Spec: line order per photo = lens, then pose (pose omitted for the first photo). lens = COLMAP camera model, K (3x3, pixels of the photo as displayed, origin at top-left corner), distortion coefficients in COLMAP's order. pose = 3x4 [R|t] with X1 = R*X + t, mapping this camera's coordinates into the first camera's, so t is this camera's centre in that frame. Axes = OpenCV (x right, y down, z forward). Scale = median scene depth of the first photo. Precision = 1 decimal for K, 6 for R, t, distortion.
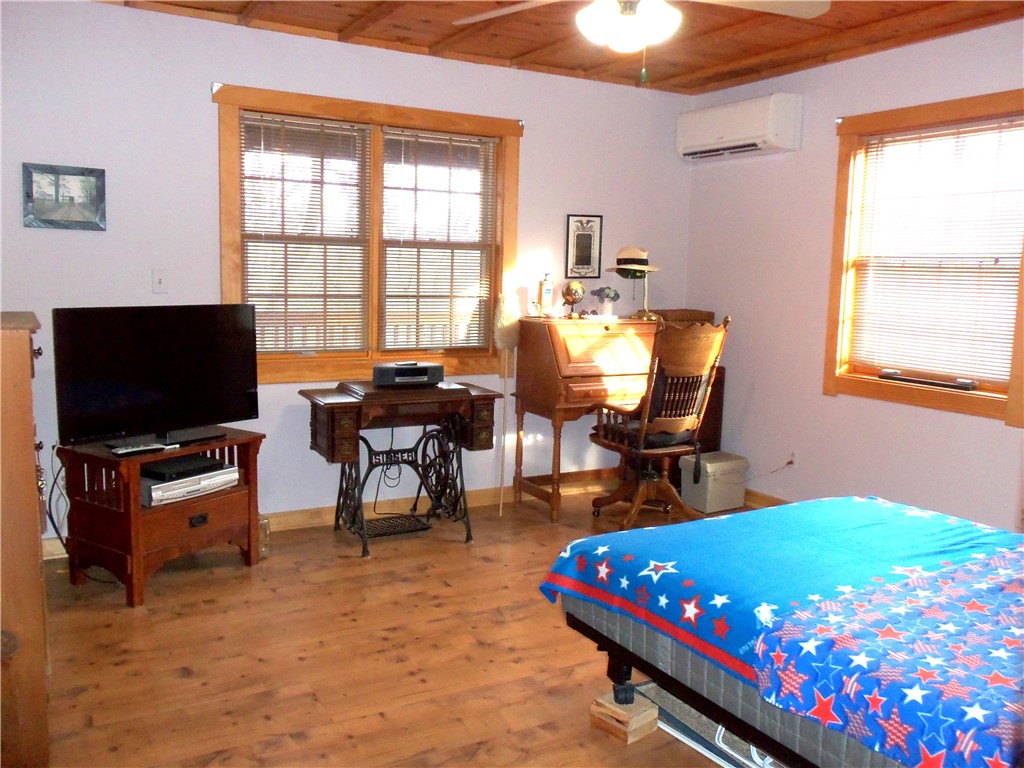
lens RADIAL K [[874.3, 0, 511.4], [0, 874.3, 388.5], [0, 0, 1]] dist [-0.016574, 0.008139]
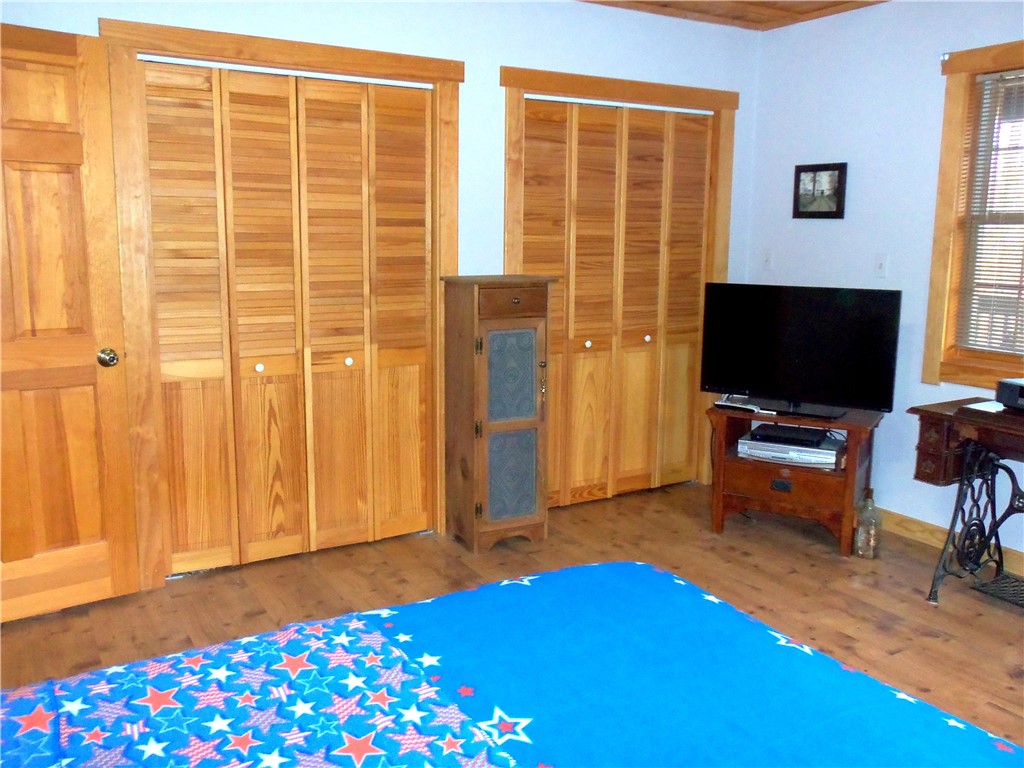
lens RADIAL K [[874.3, 0, 529.4], [0, 874.3, 383.3], [0, 0, 1]] dist [-0.016574, 0.008139]
pose [[0.024013, 0.143977, -0.989290, 0.677569], [-0.139203, 0.980416, 0.139307, -0.079589], [0.989973, 0.134367, 0.043584, 0.620094]]
